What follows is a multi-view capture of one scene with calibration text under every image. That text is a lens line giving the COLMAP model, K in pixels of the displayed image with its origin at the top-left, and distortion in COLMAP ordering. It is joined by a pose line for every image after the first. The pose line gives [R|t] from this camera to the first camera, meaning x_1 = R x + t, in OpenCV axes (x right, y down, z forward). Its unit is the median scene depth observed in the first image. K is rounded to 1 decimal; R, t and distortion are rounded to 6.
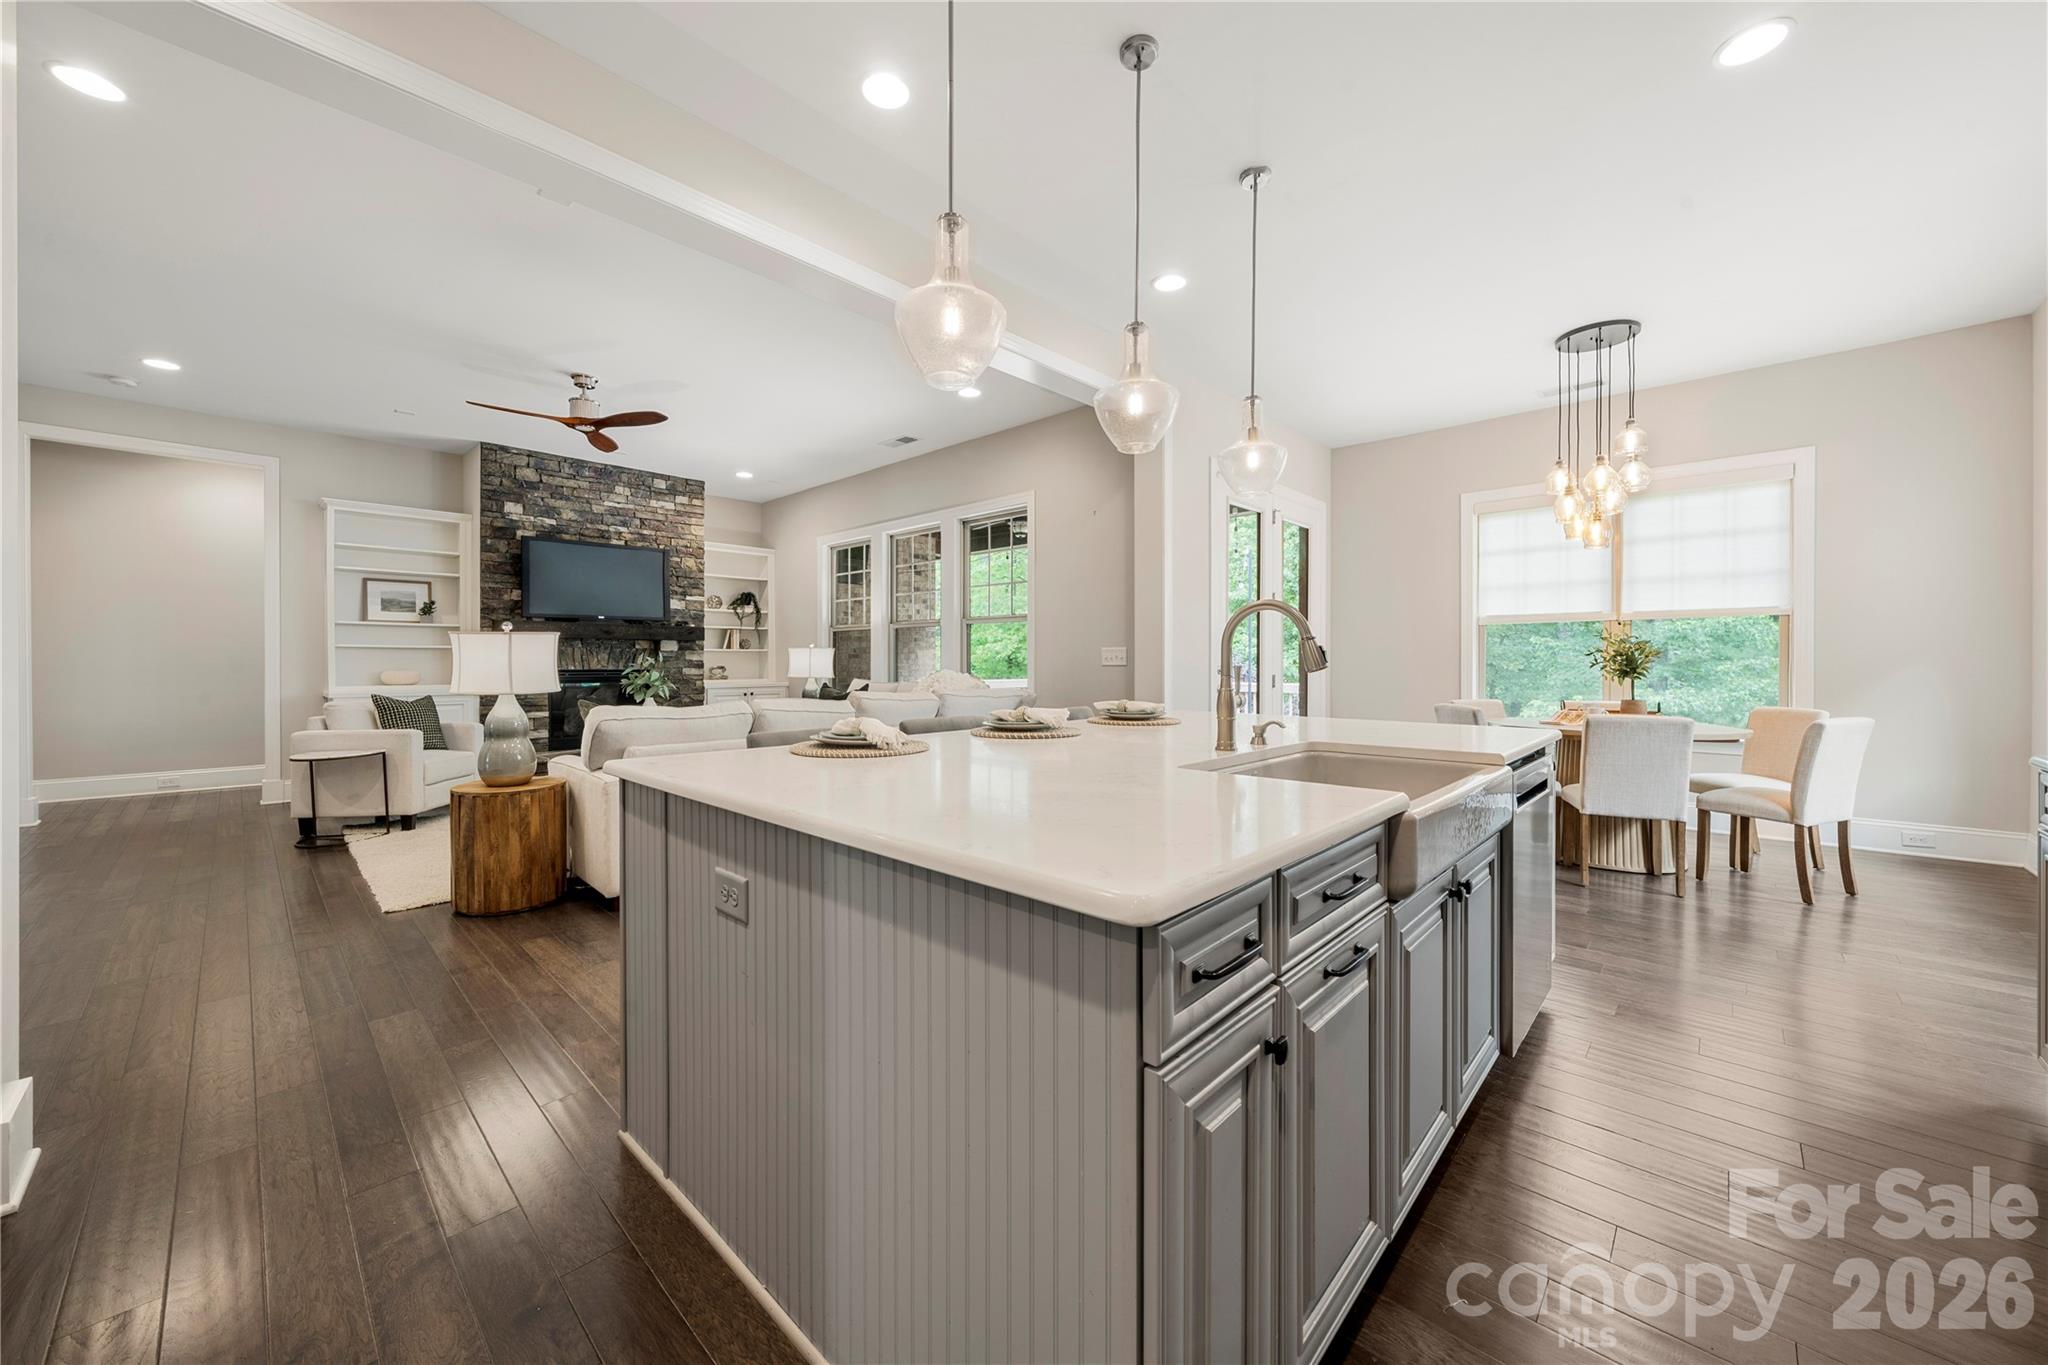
lens RADIAL K [[750.5, 0, 1022.6], [0, 750.5, 678.9], [0, 0, 1]] dist [0.002891, 0.000474]
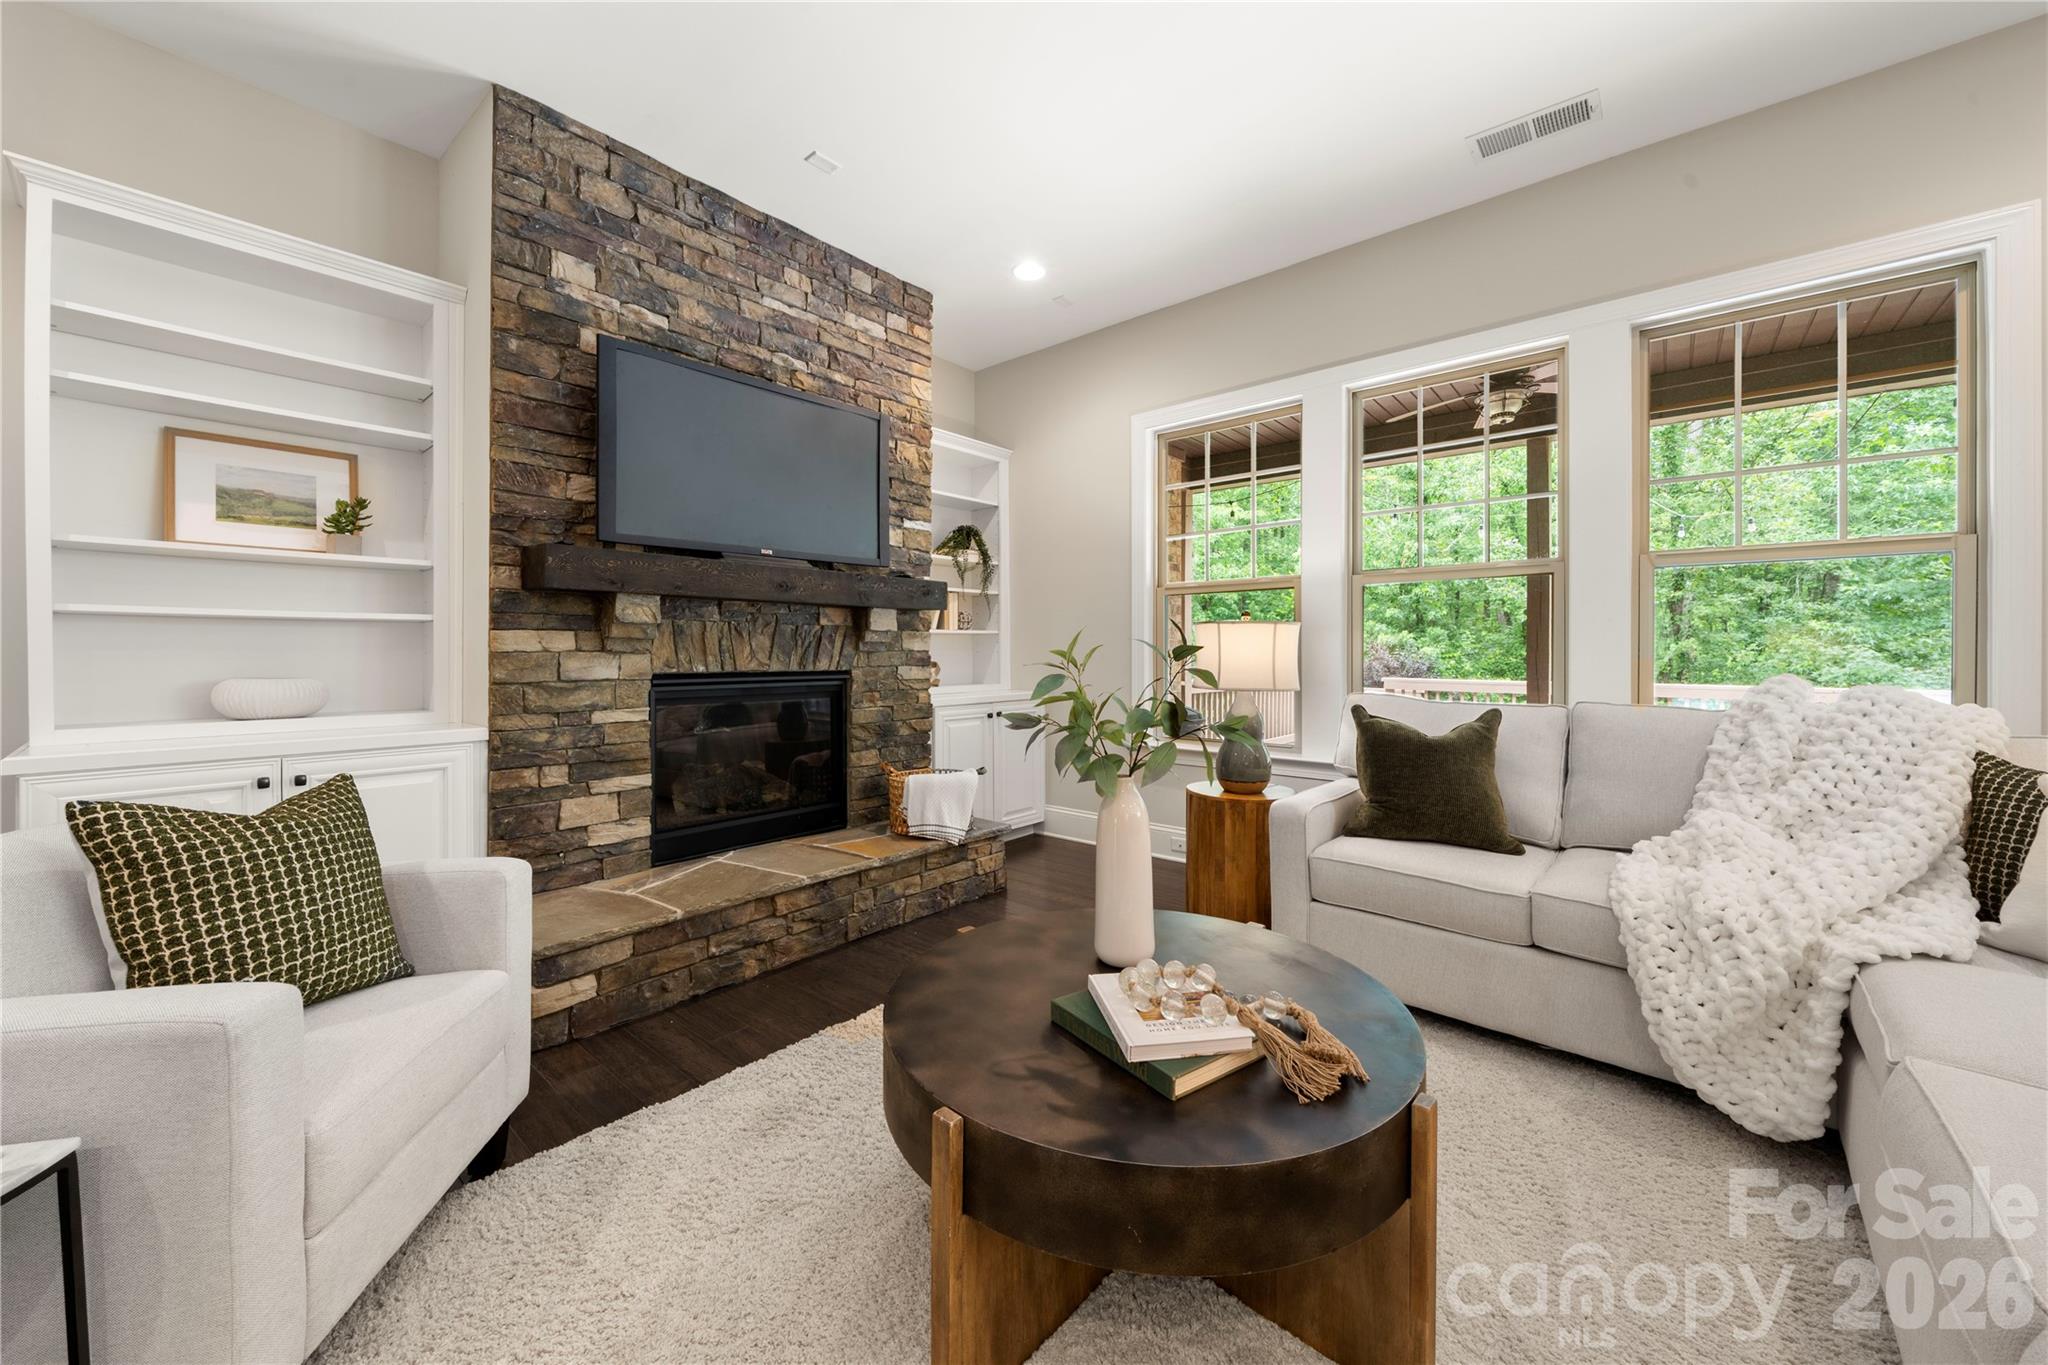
lens RADIAL K [[750.5, 0, 1026.5], [0, 750.5, 662.5], [0, 0, 1]] dist [0.002891, 0.000474]
pose [[0.998495, 0.000309, 0.054848, -0.443004], [0.000085, 0.999974, -0.007183, -0.015130], [-0.054848, 0.007177, 0.998469, 0.568704]]
